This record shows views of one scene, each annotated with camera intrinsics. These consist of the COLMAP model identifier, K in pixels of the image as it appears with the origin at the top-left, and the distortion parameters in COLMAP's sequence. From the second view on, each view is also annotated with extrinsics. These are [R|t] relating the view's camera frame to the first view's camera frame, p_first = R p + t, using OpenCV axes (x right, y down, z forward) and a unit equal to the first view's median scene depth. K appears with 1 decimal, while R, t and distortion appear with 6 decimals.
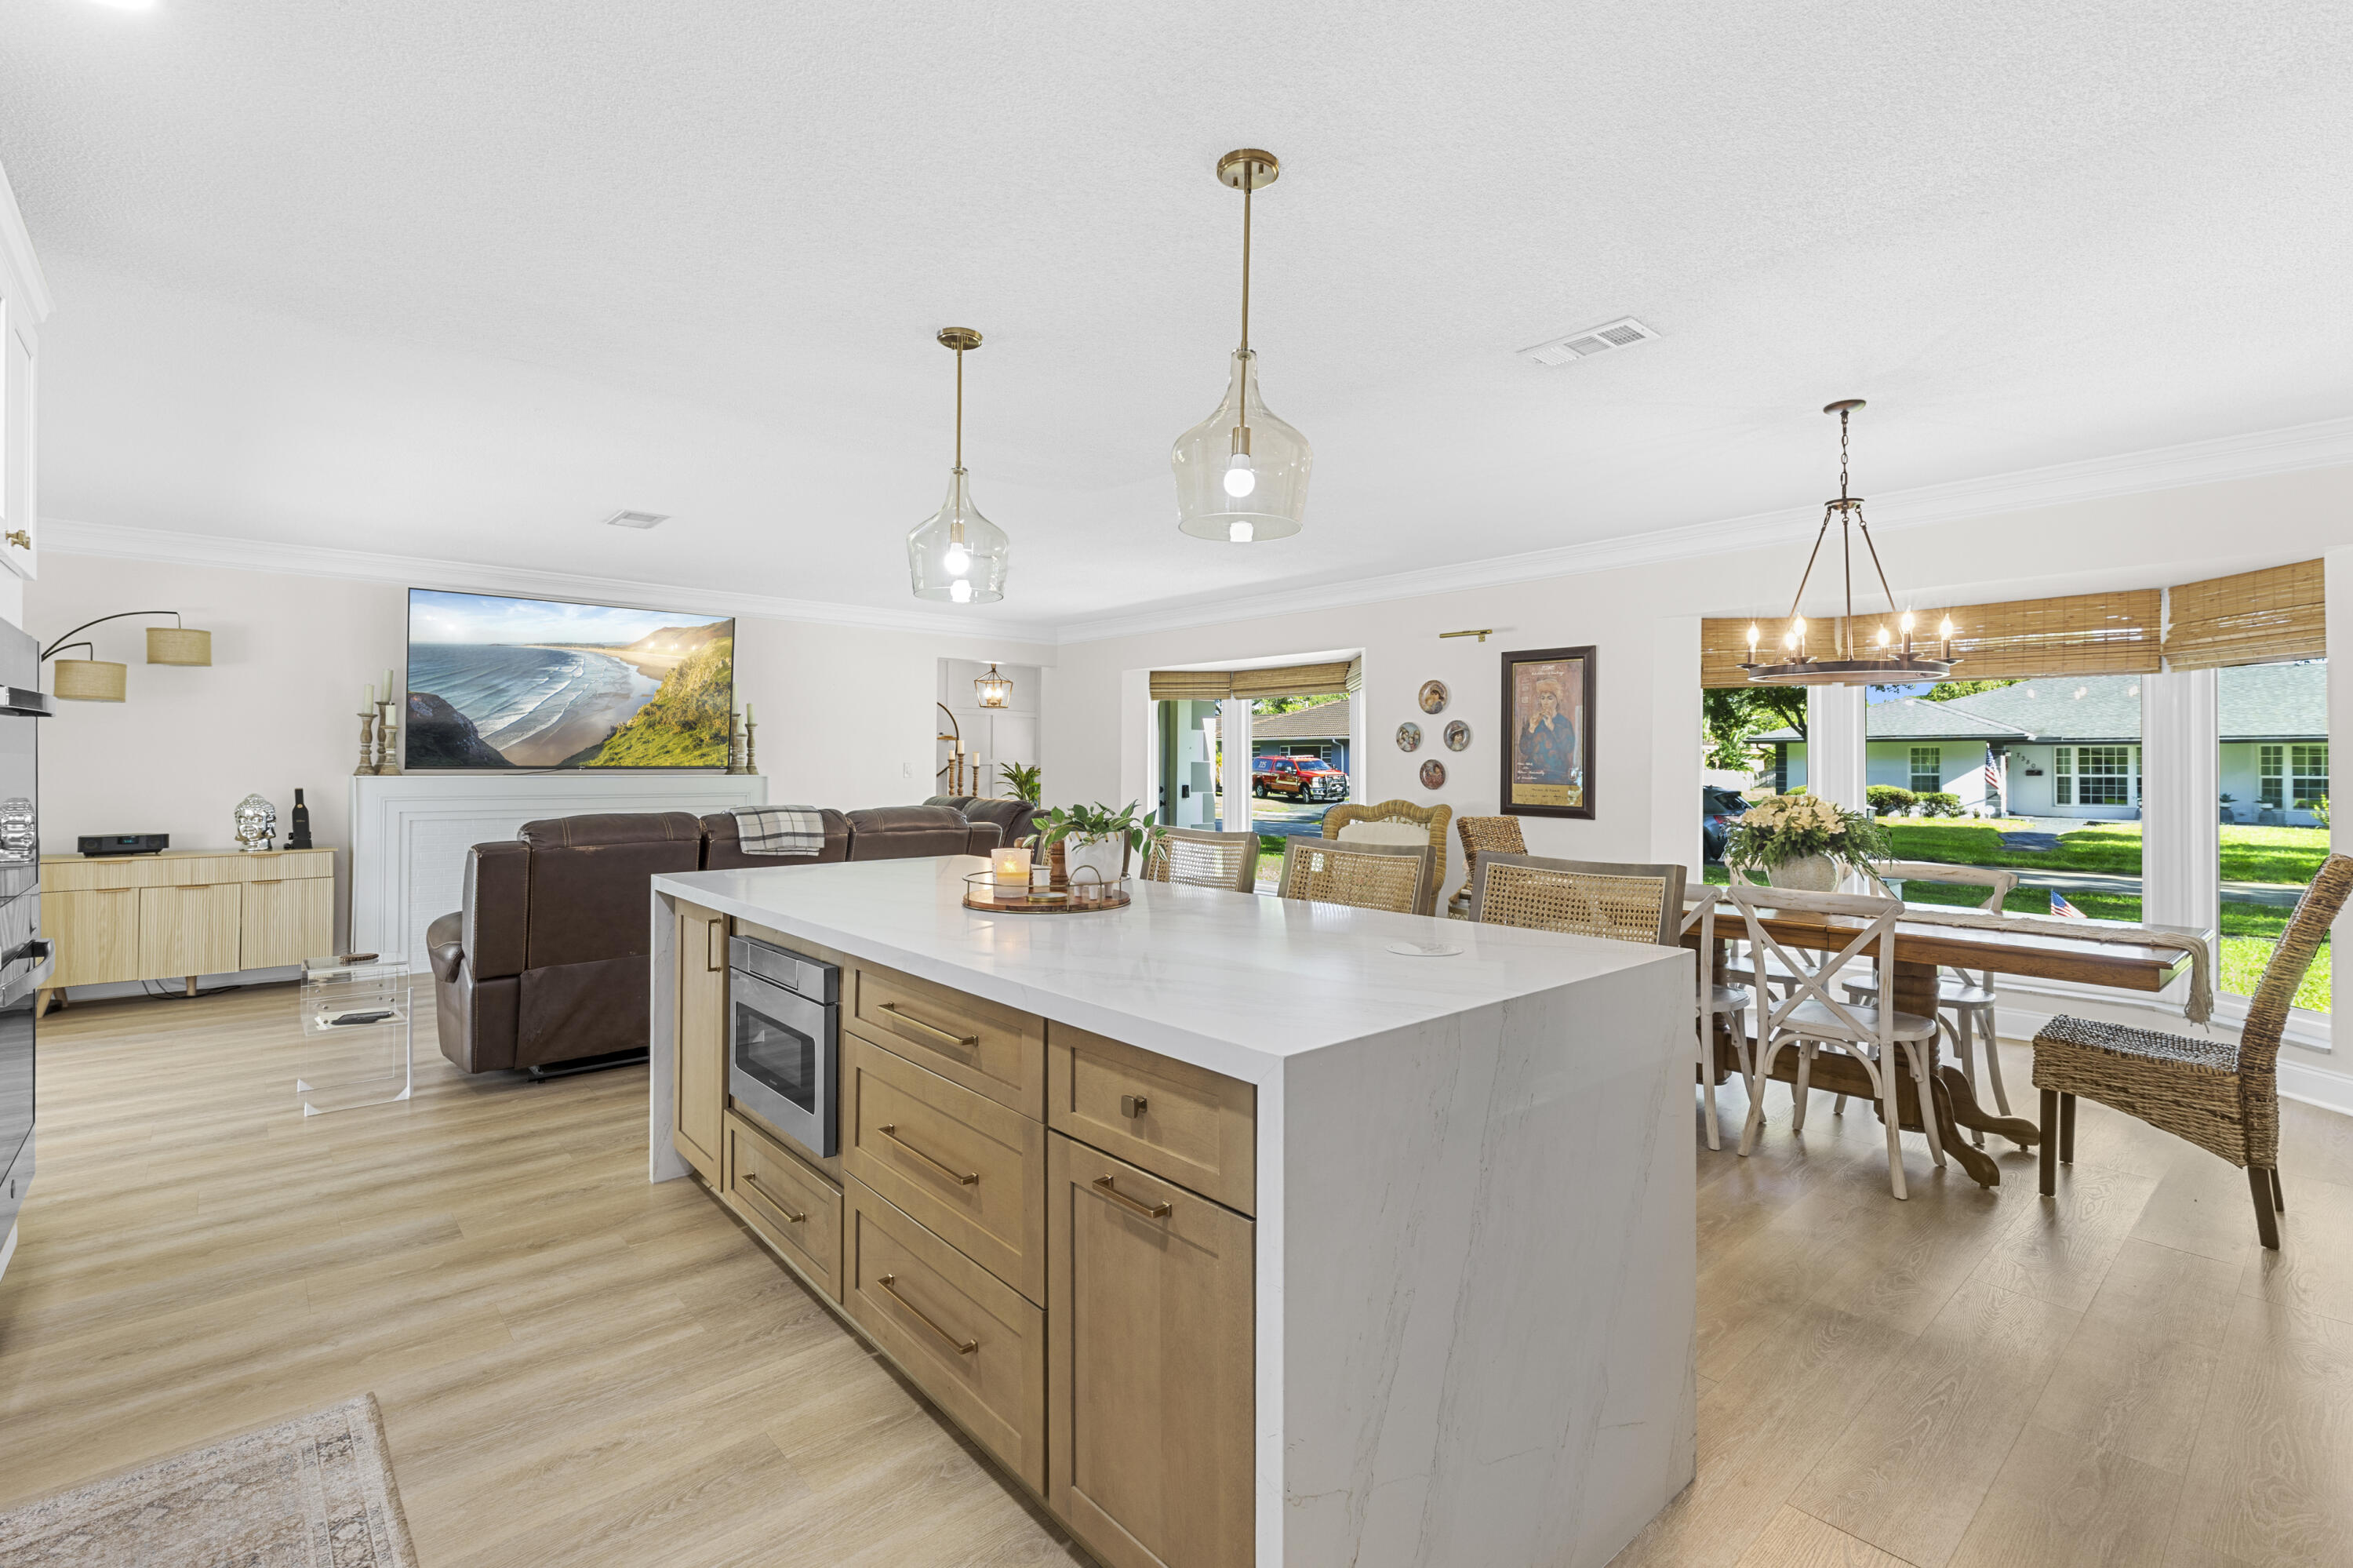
lens RADIAL K [[1054.1, 0, 1172.3], [0, 1054.1, 774.0], [0, 0, 1]] dist [0.004165, 0.000001]
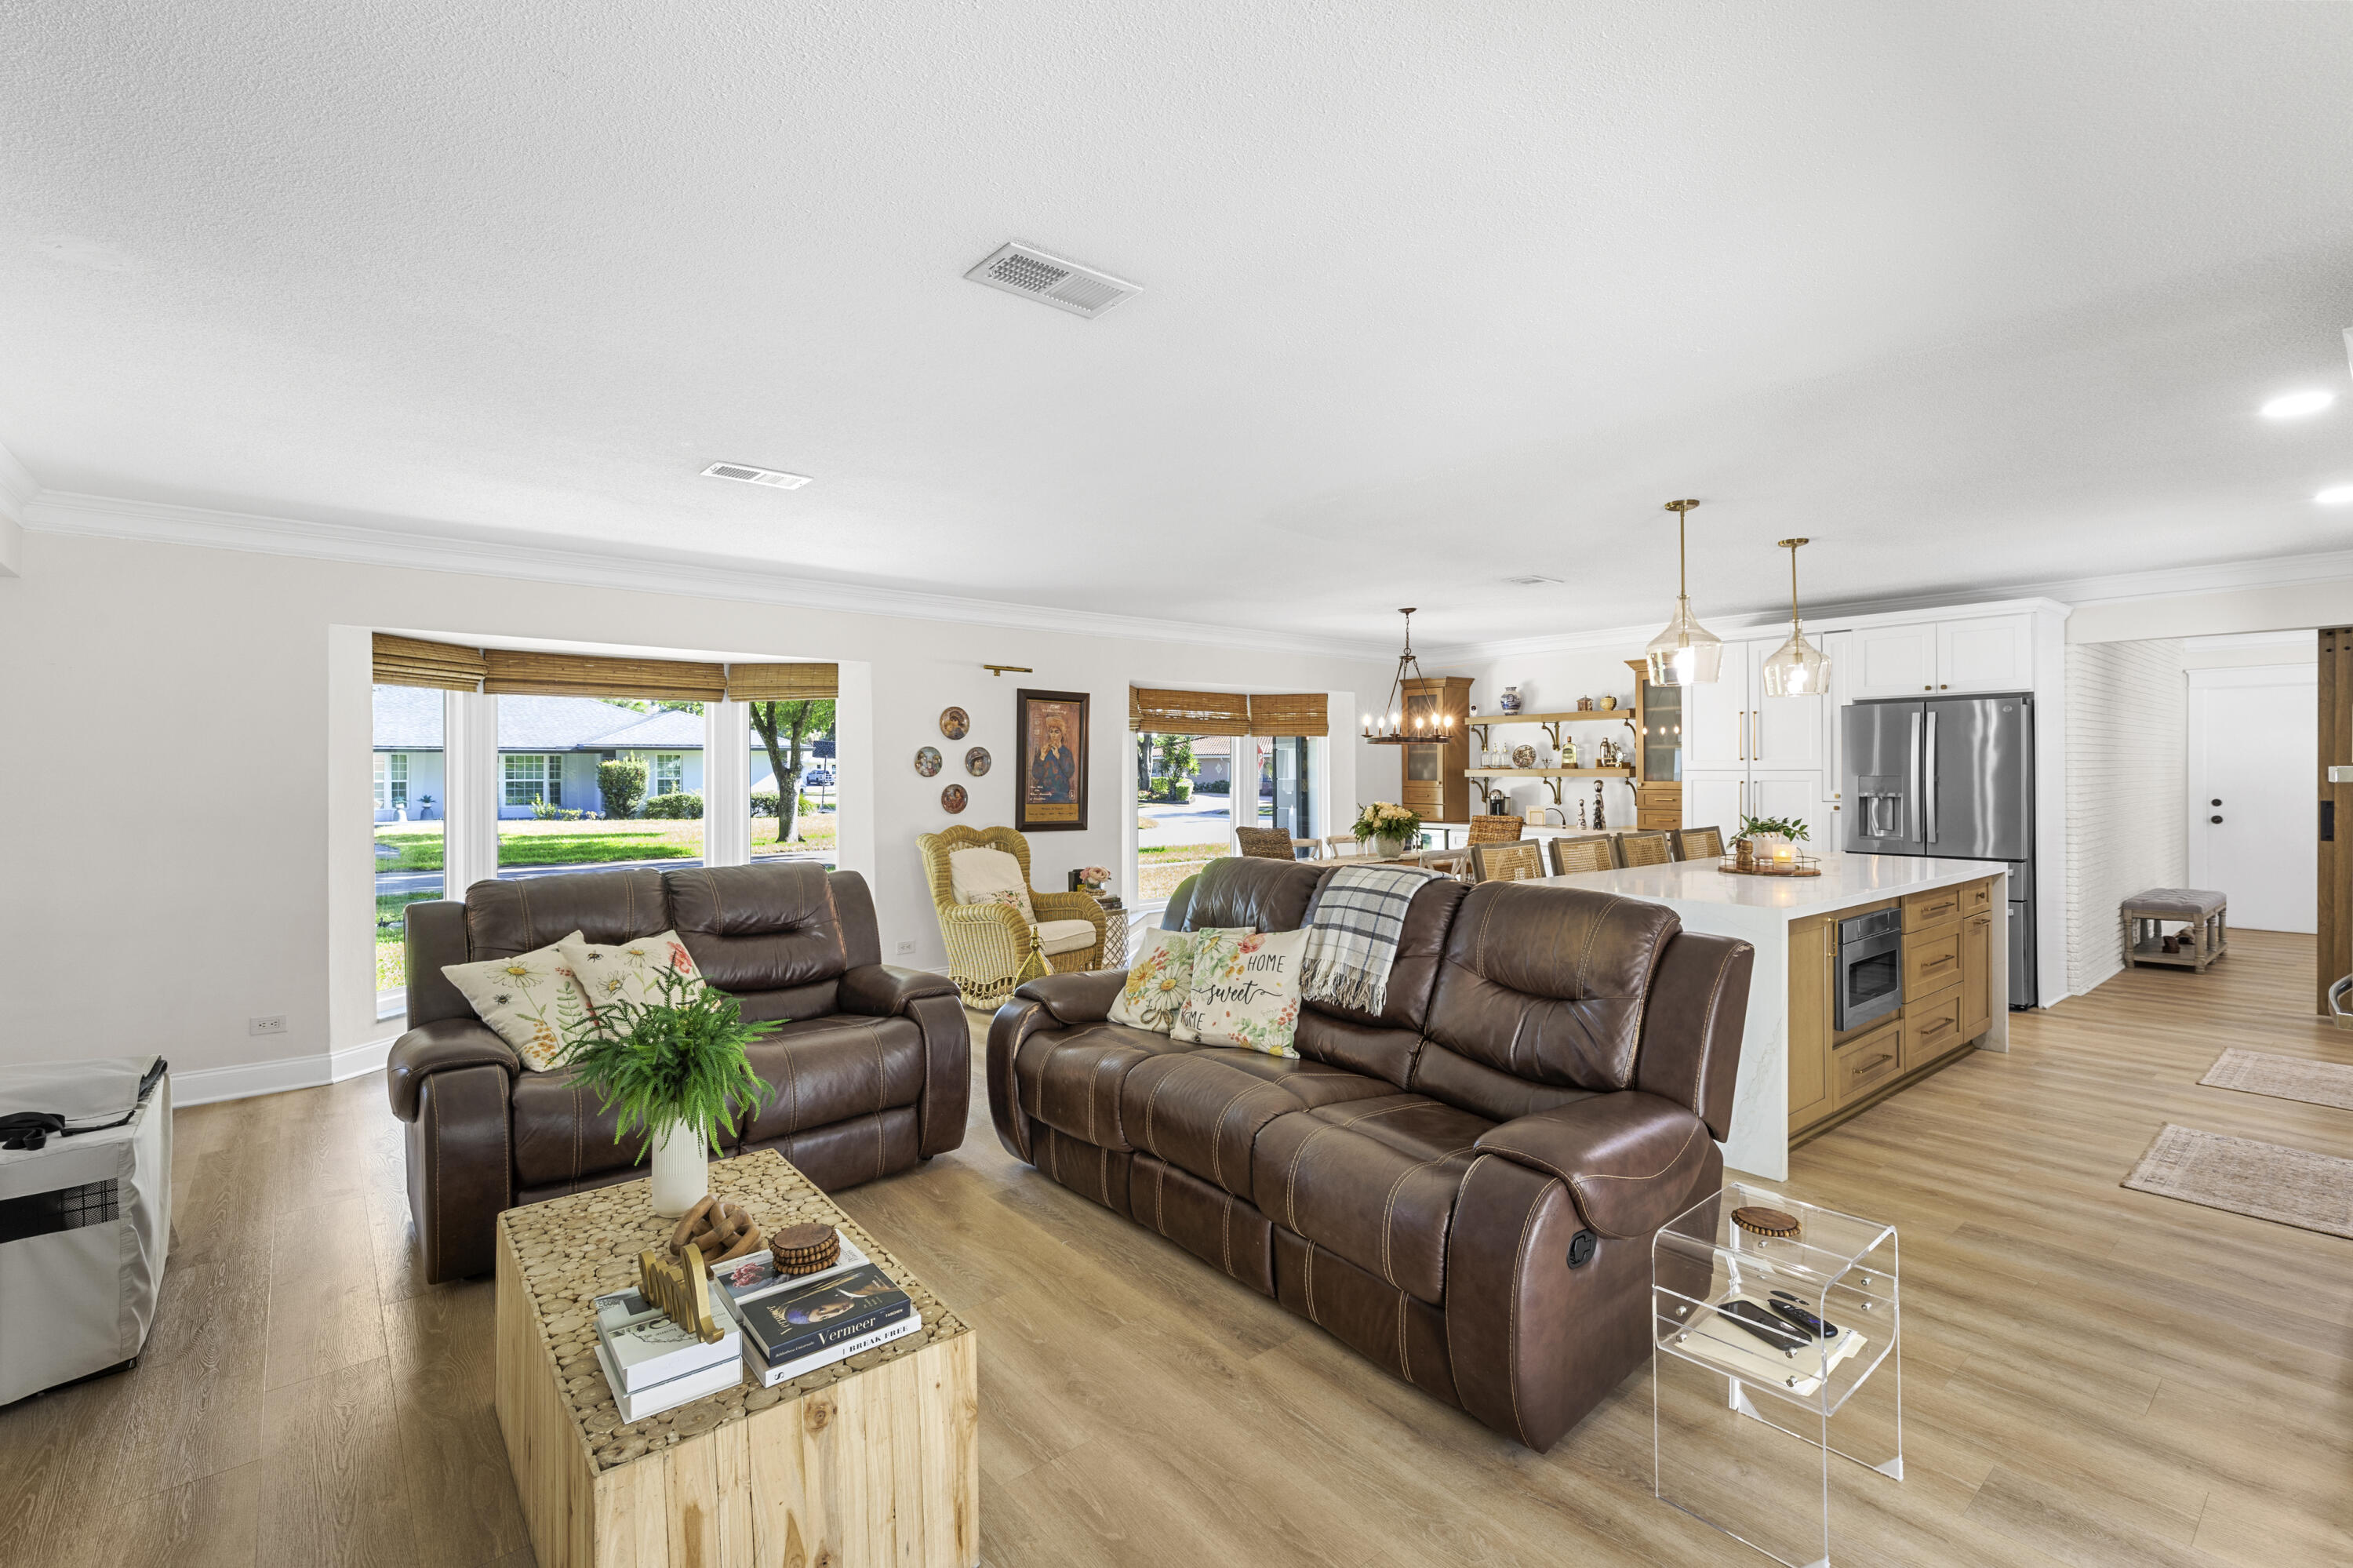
lens RADIAL K [[1054.1, 0, 1172.3], [0, 1054.1, 774.0], [0, 0, 1]] dist [0.004165, 0.000001]
pose [[0.036492, -0.009185, 0.999292, -0.836298], [0.010297, 0.999908, 0.008814, -0.033256], [-0.999281, 0.009968, 0.036583, 0.819714]]
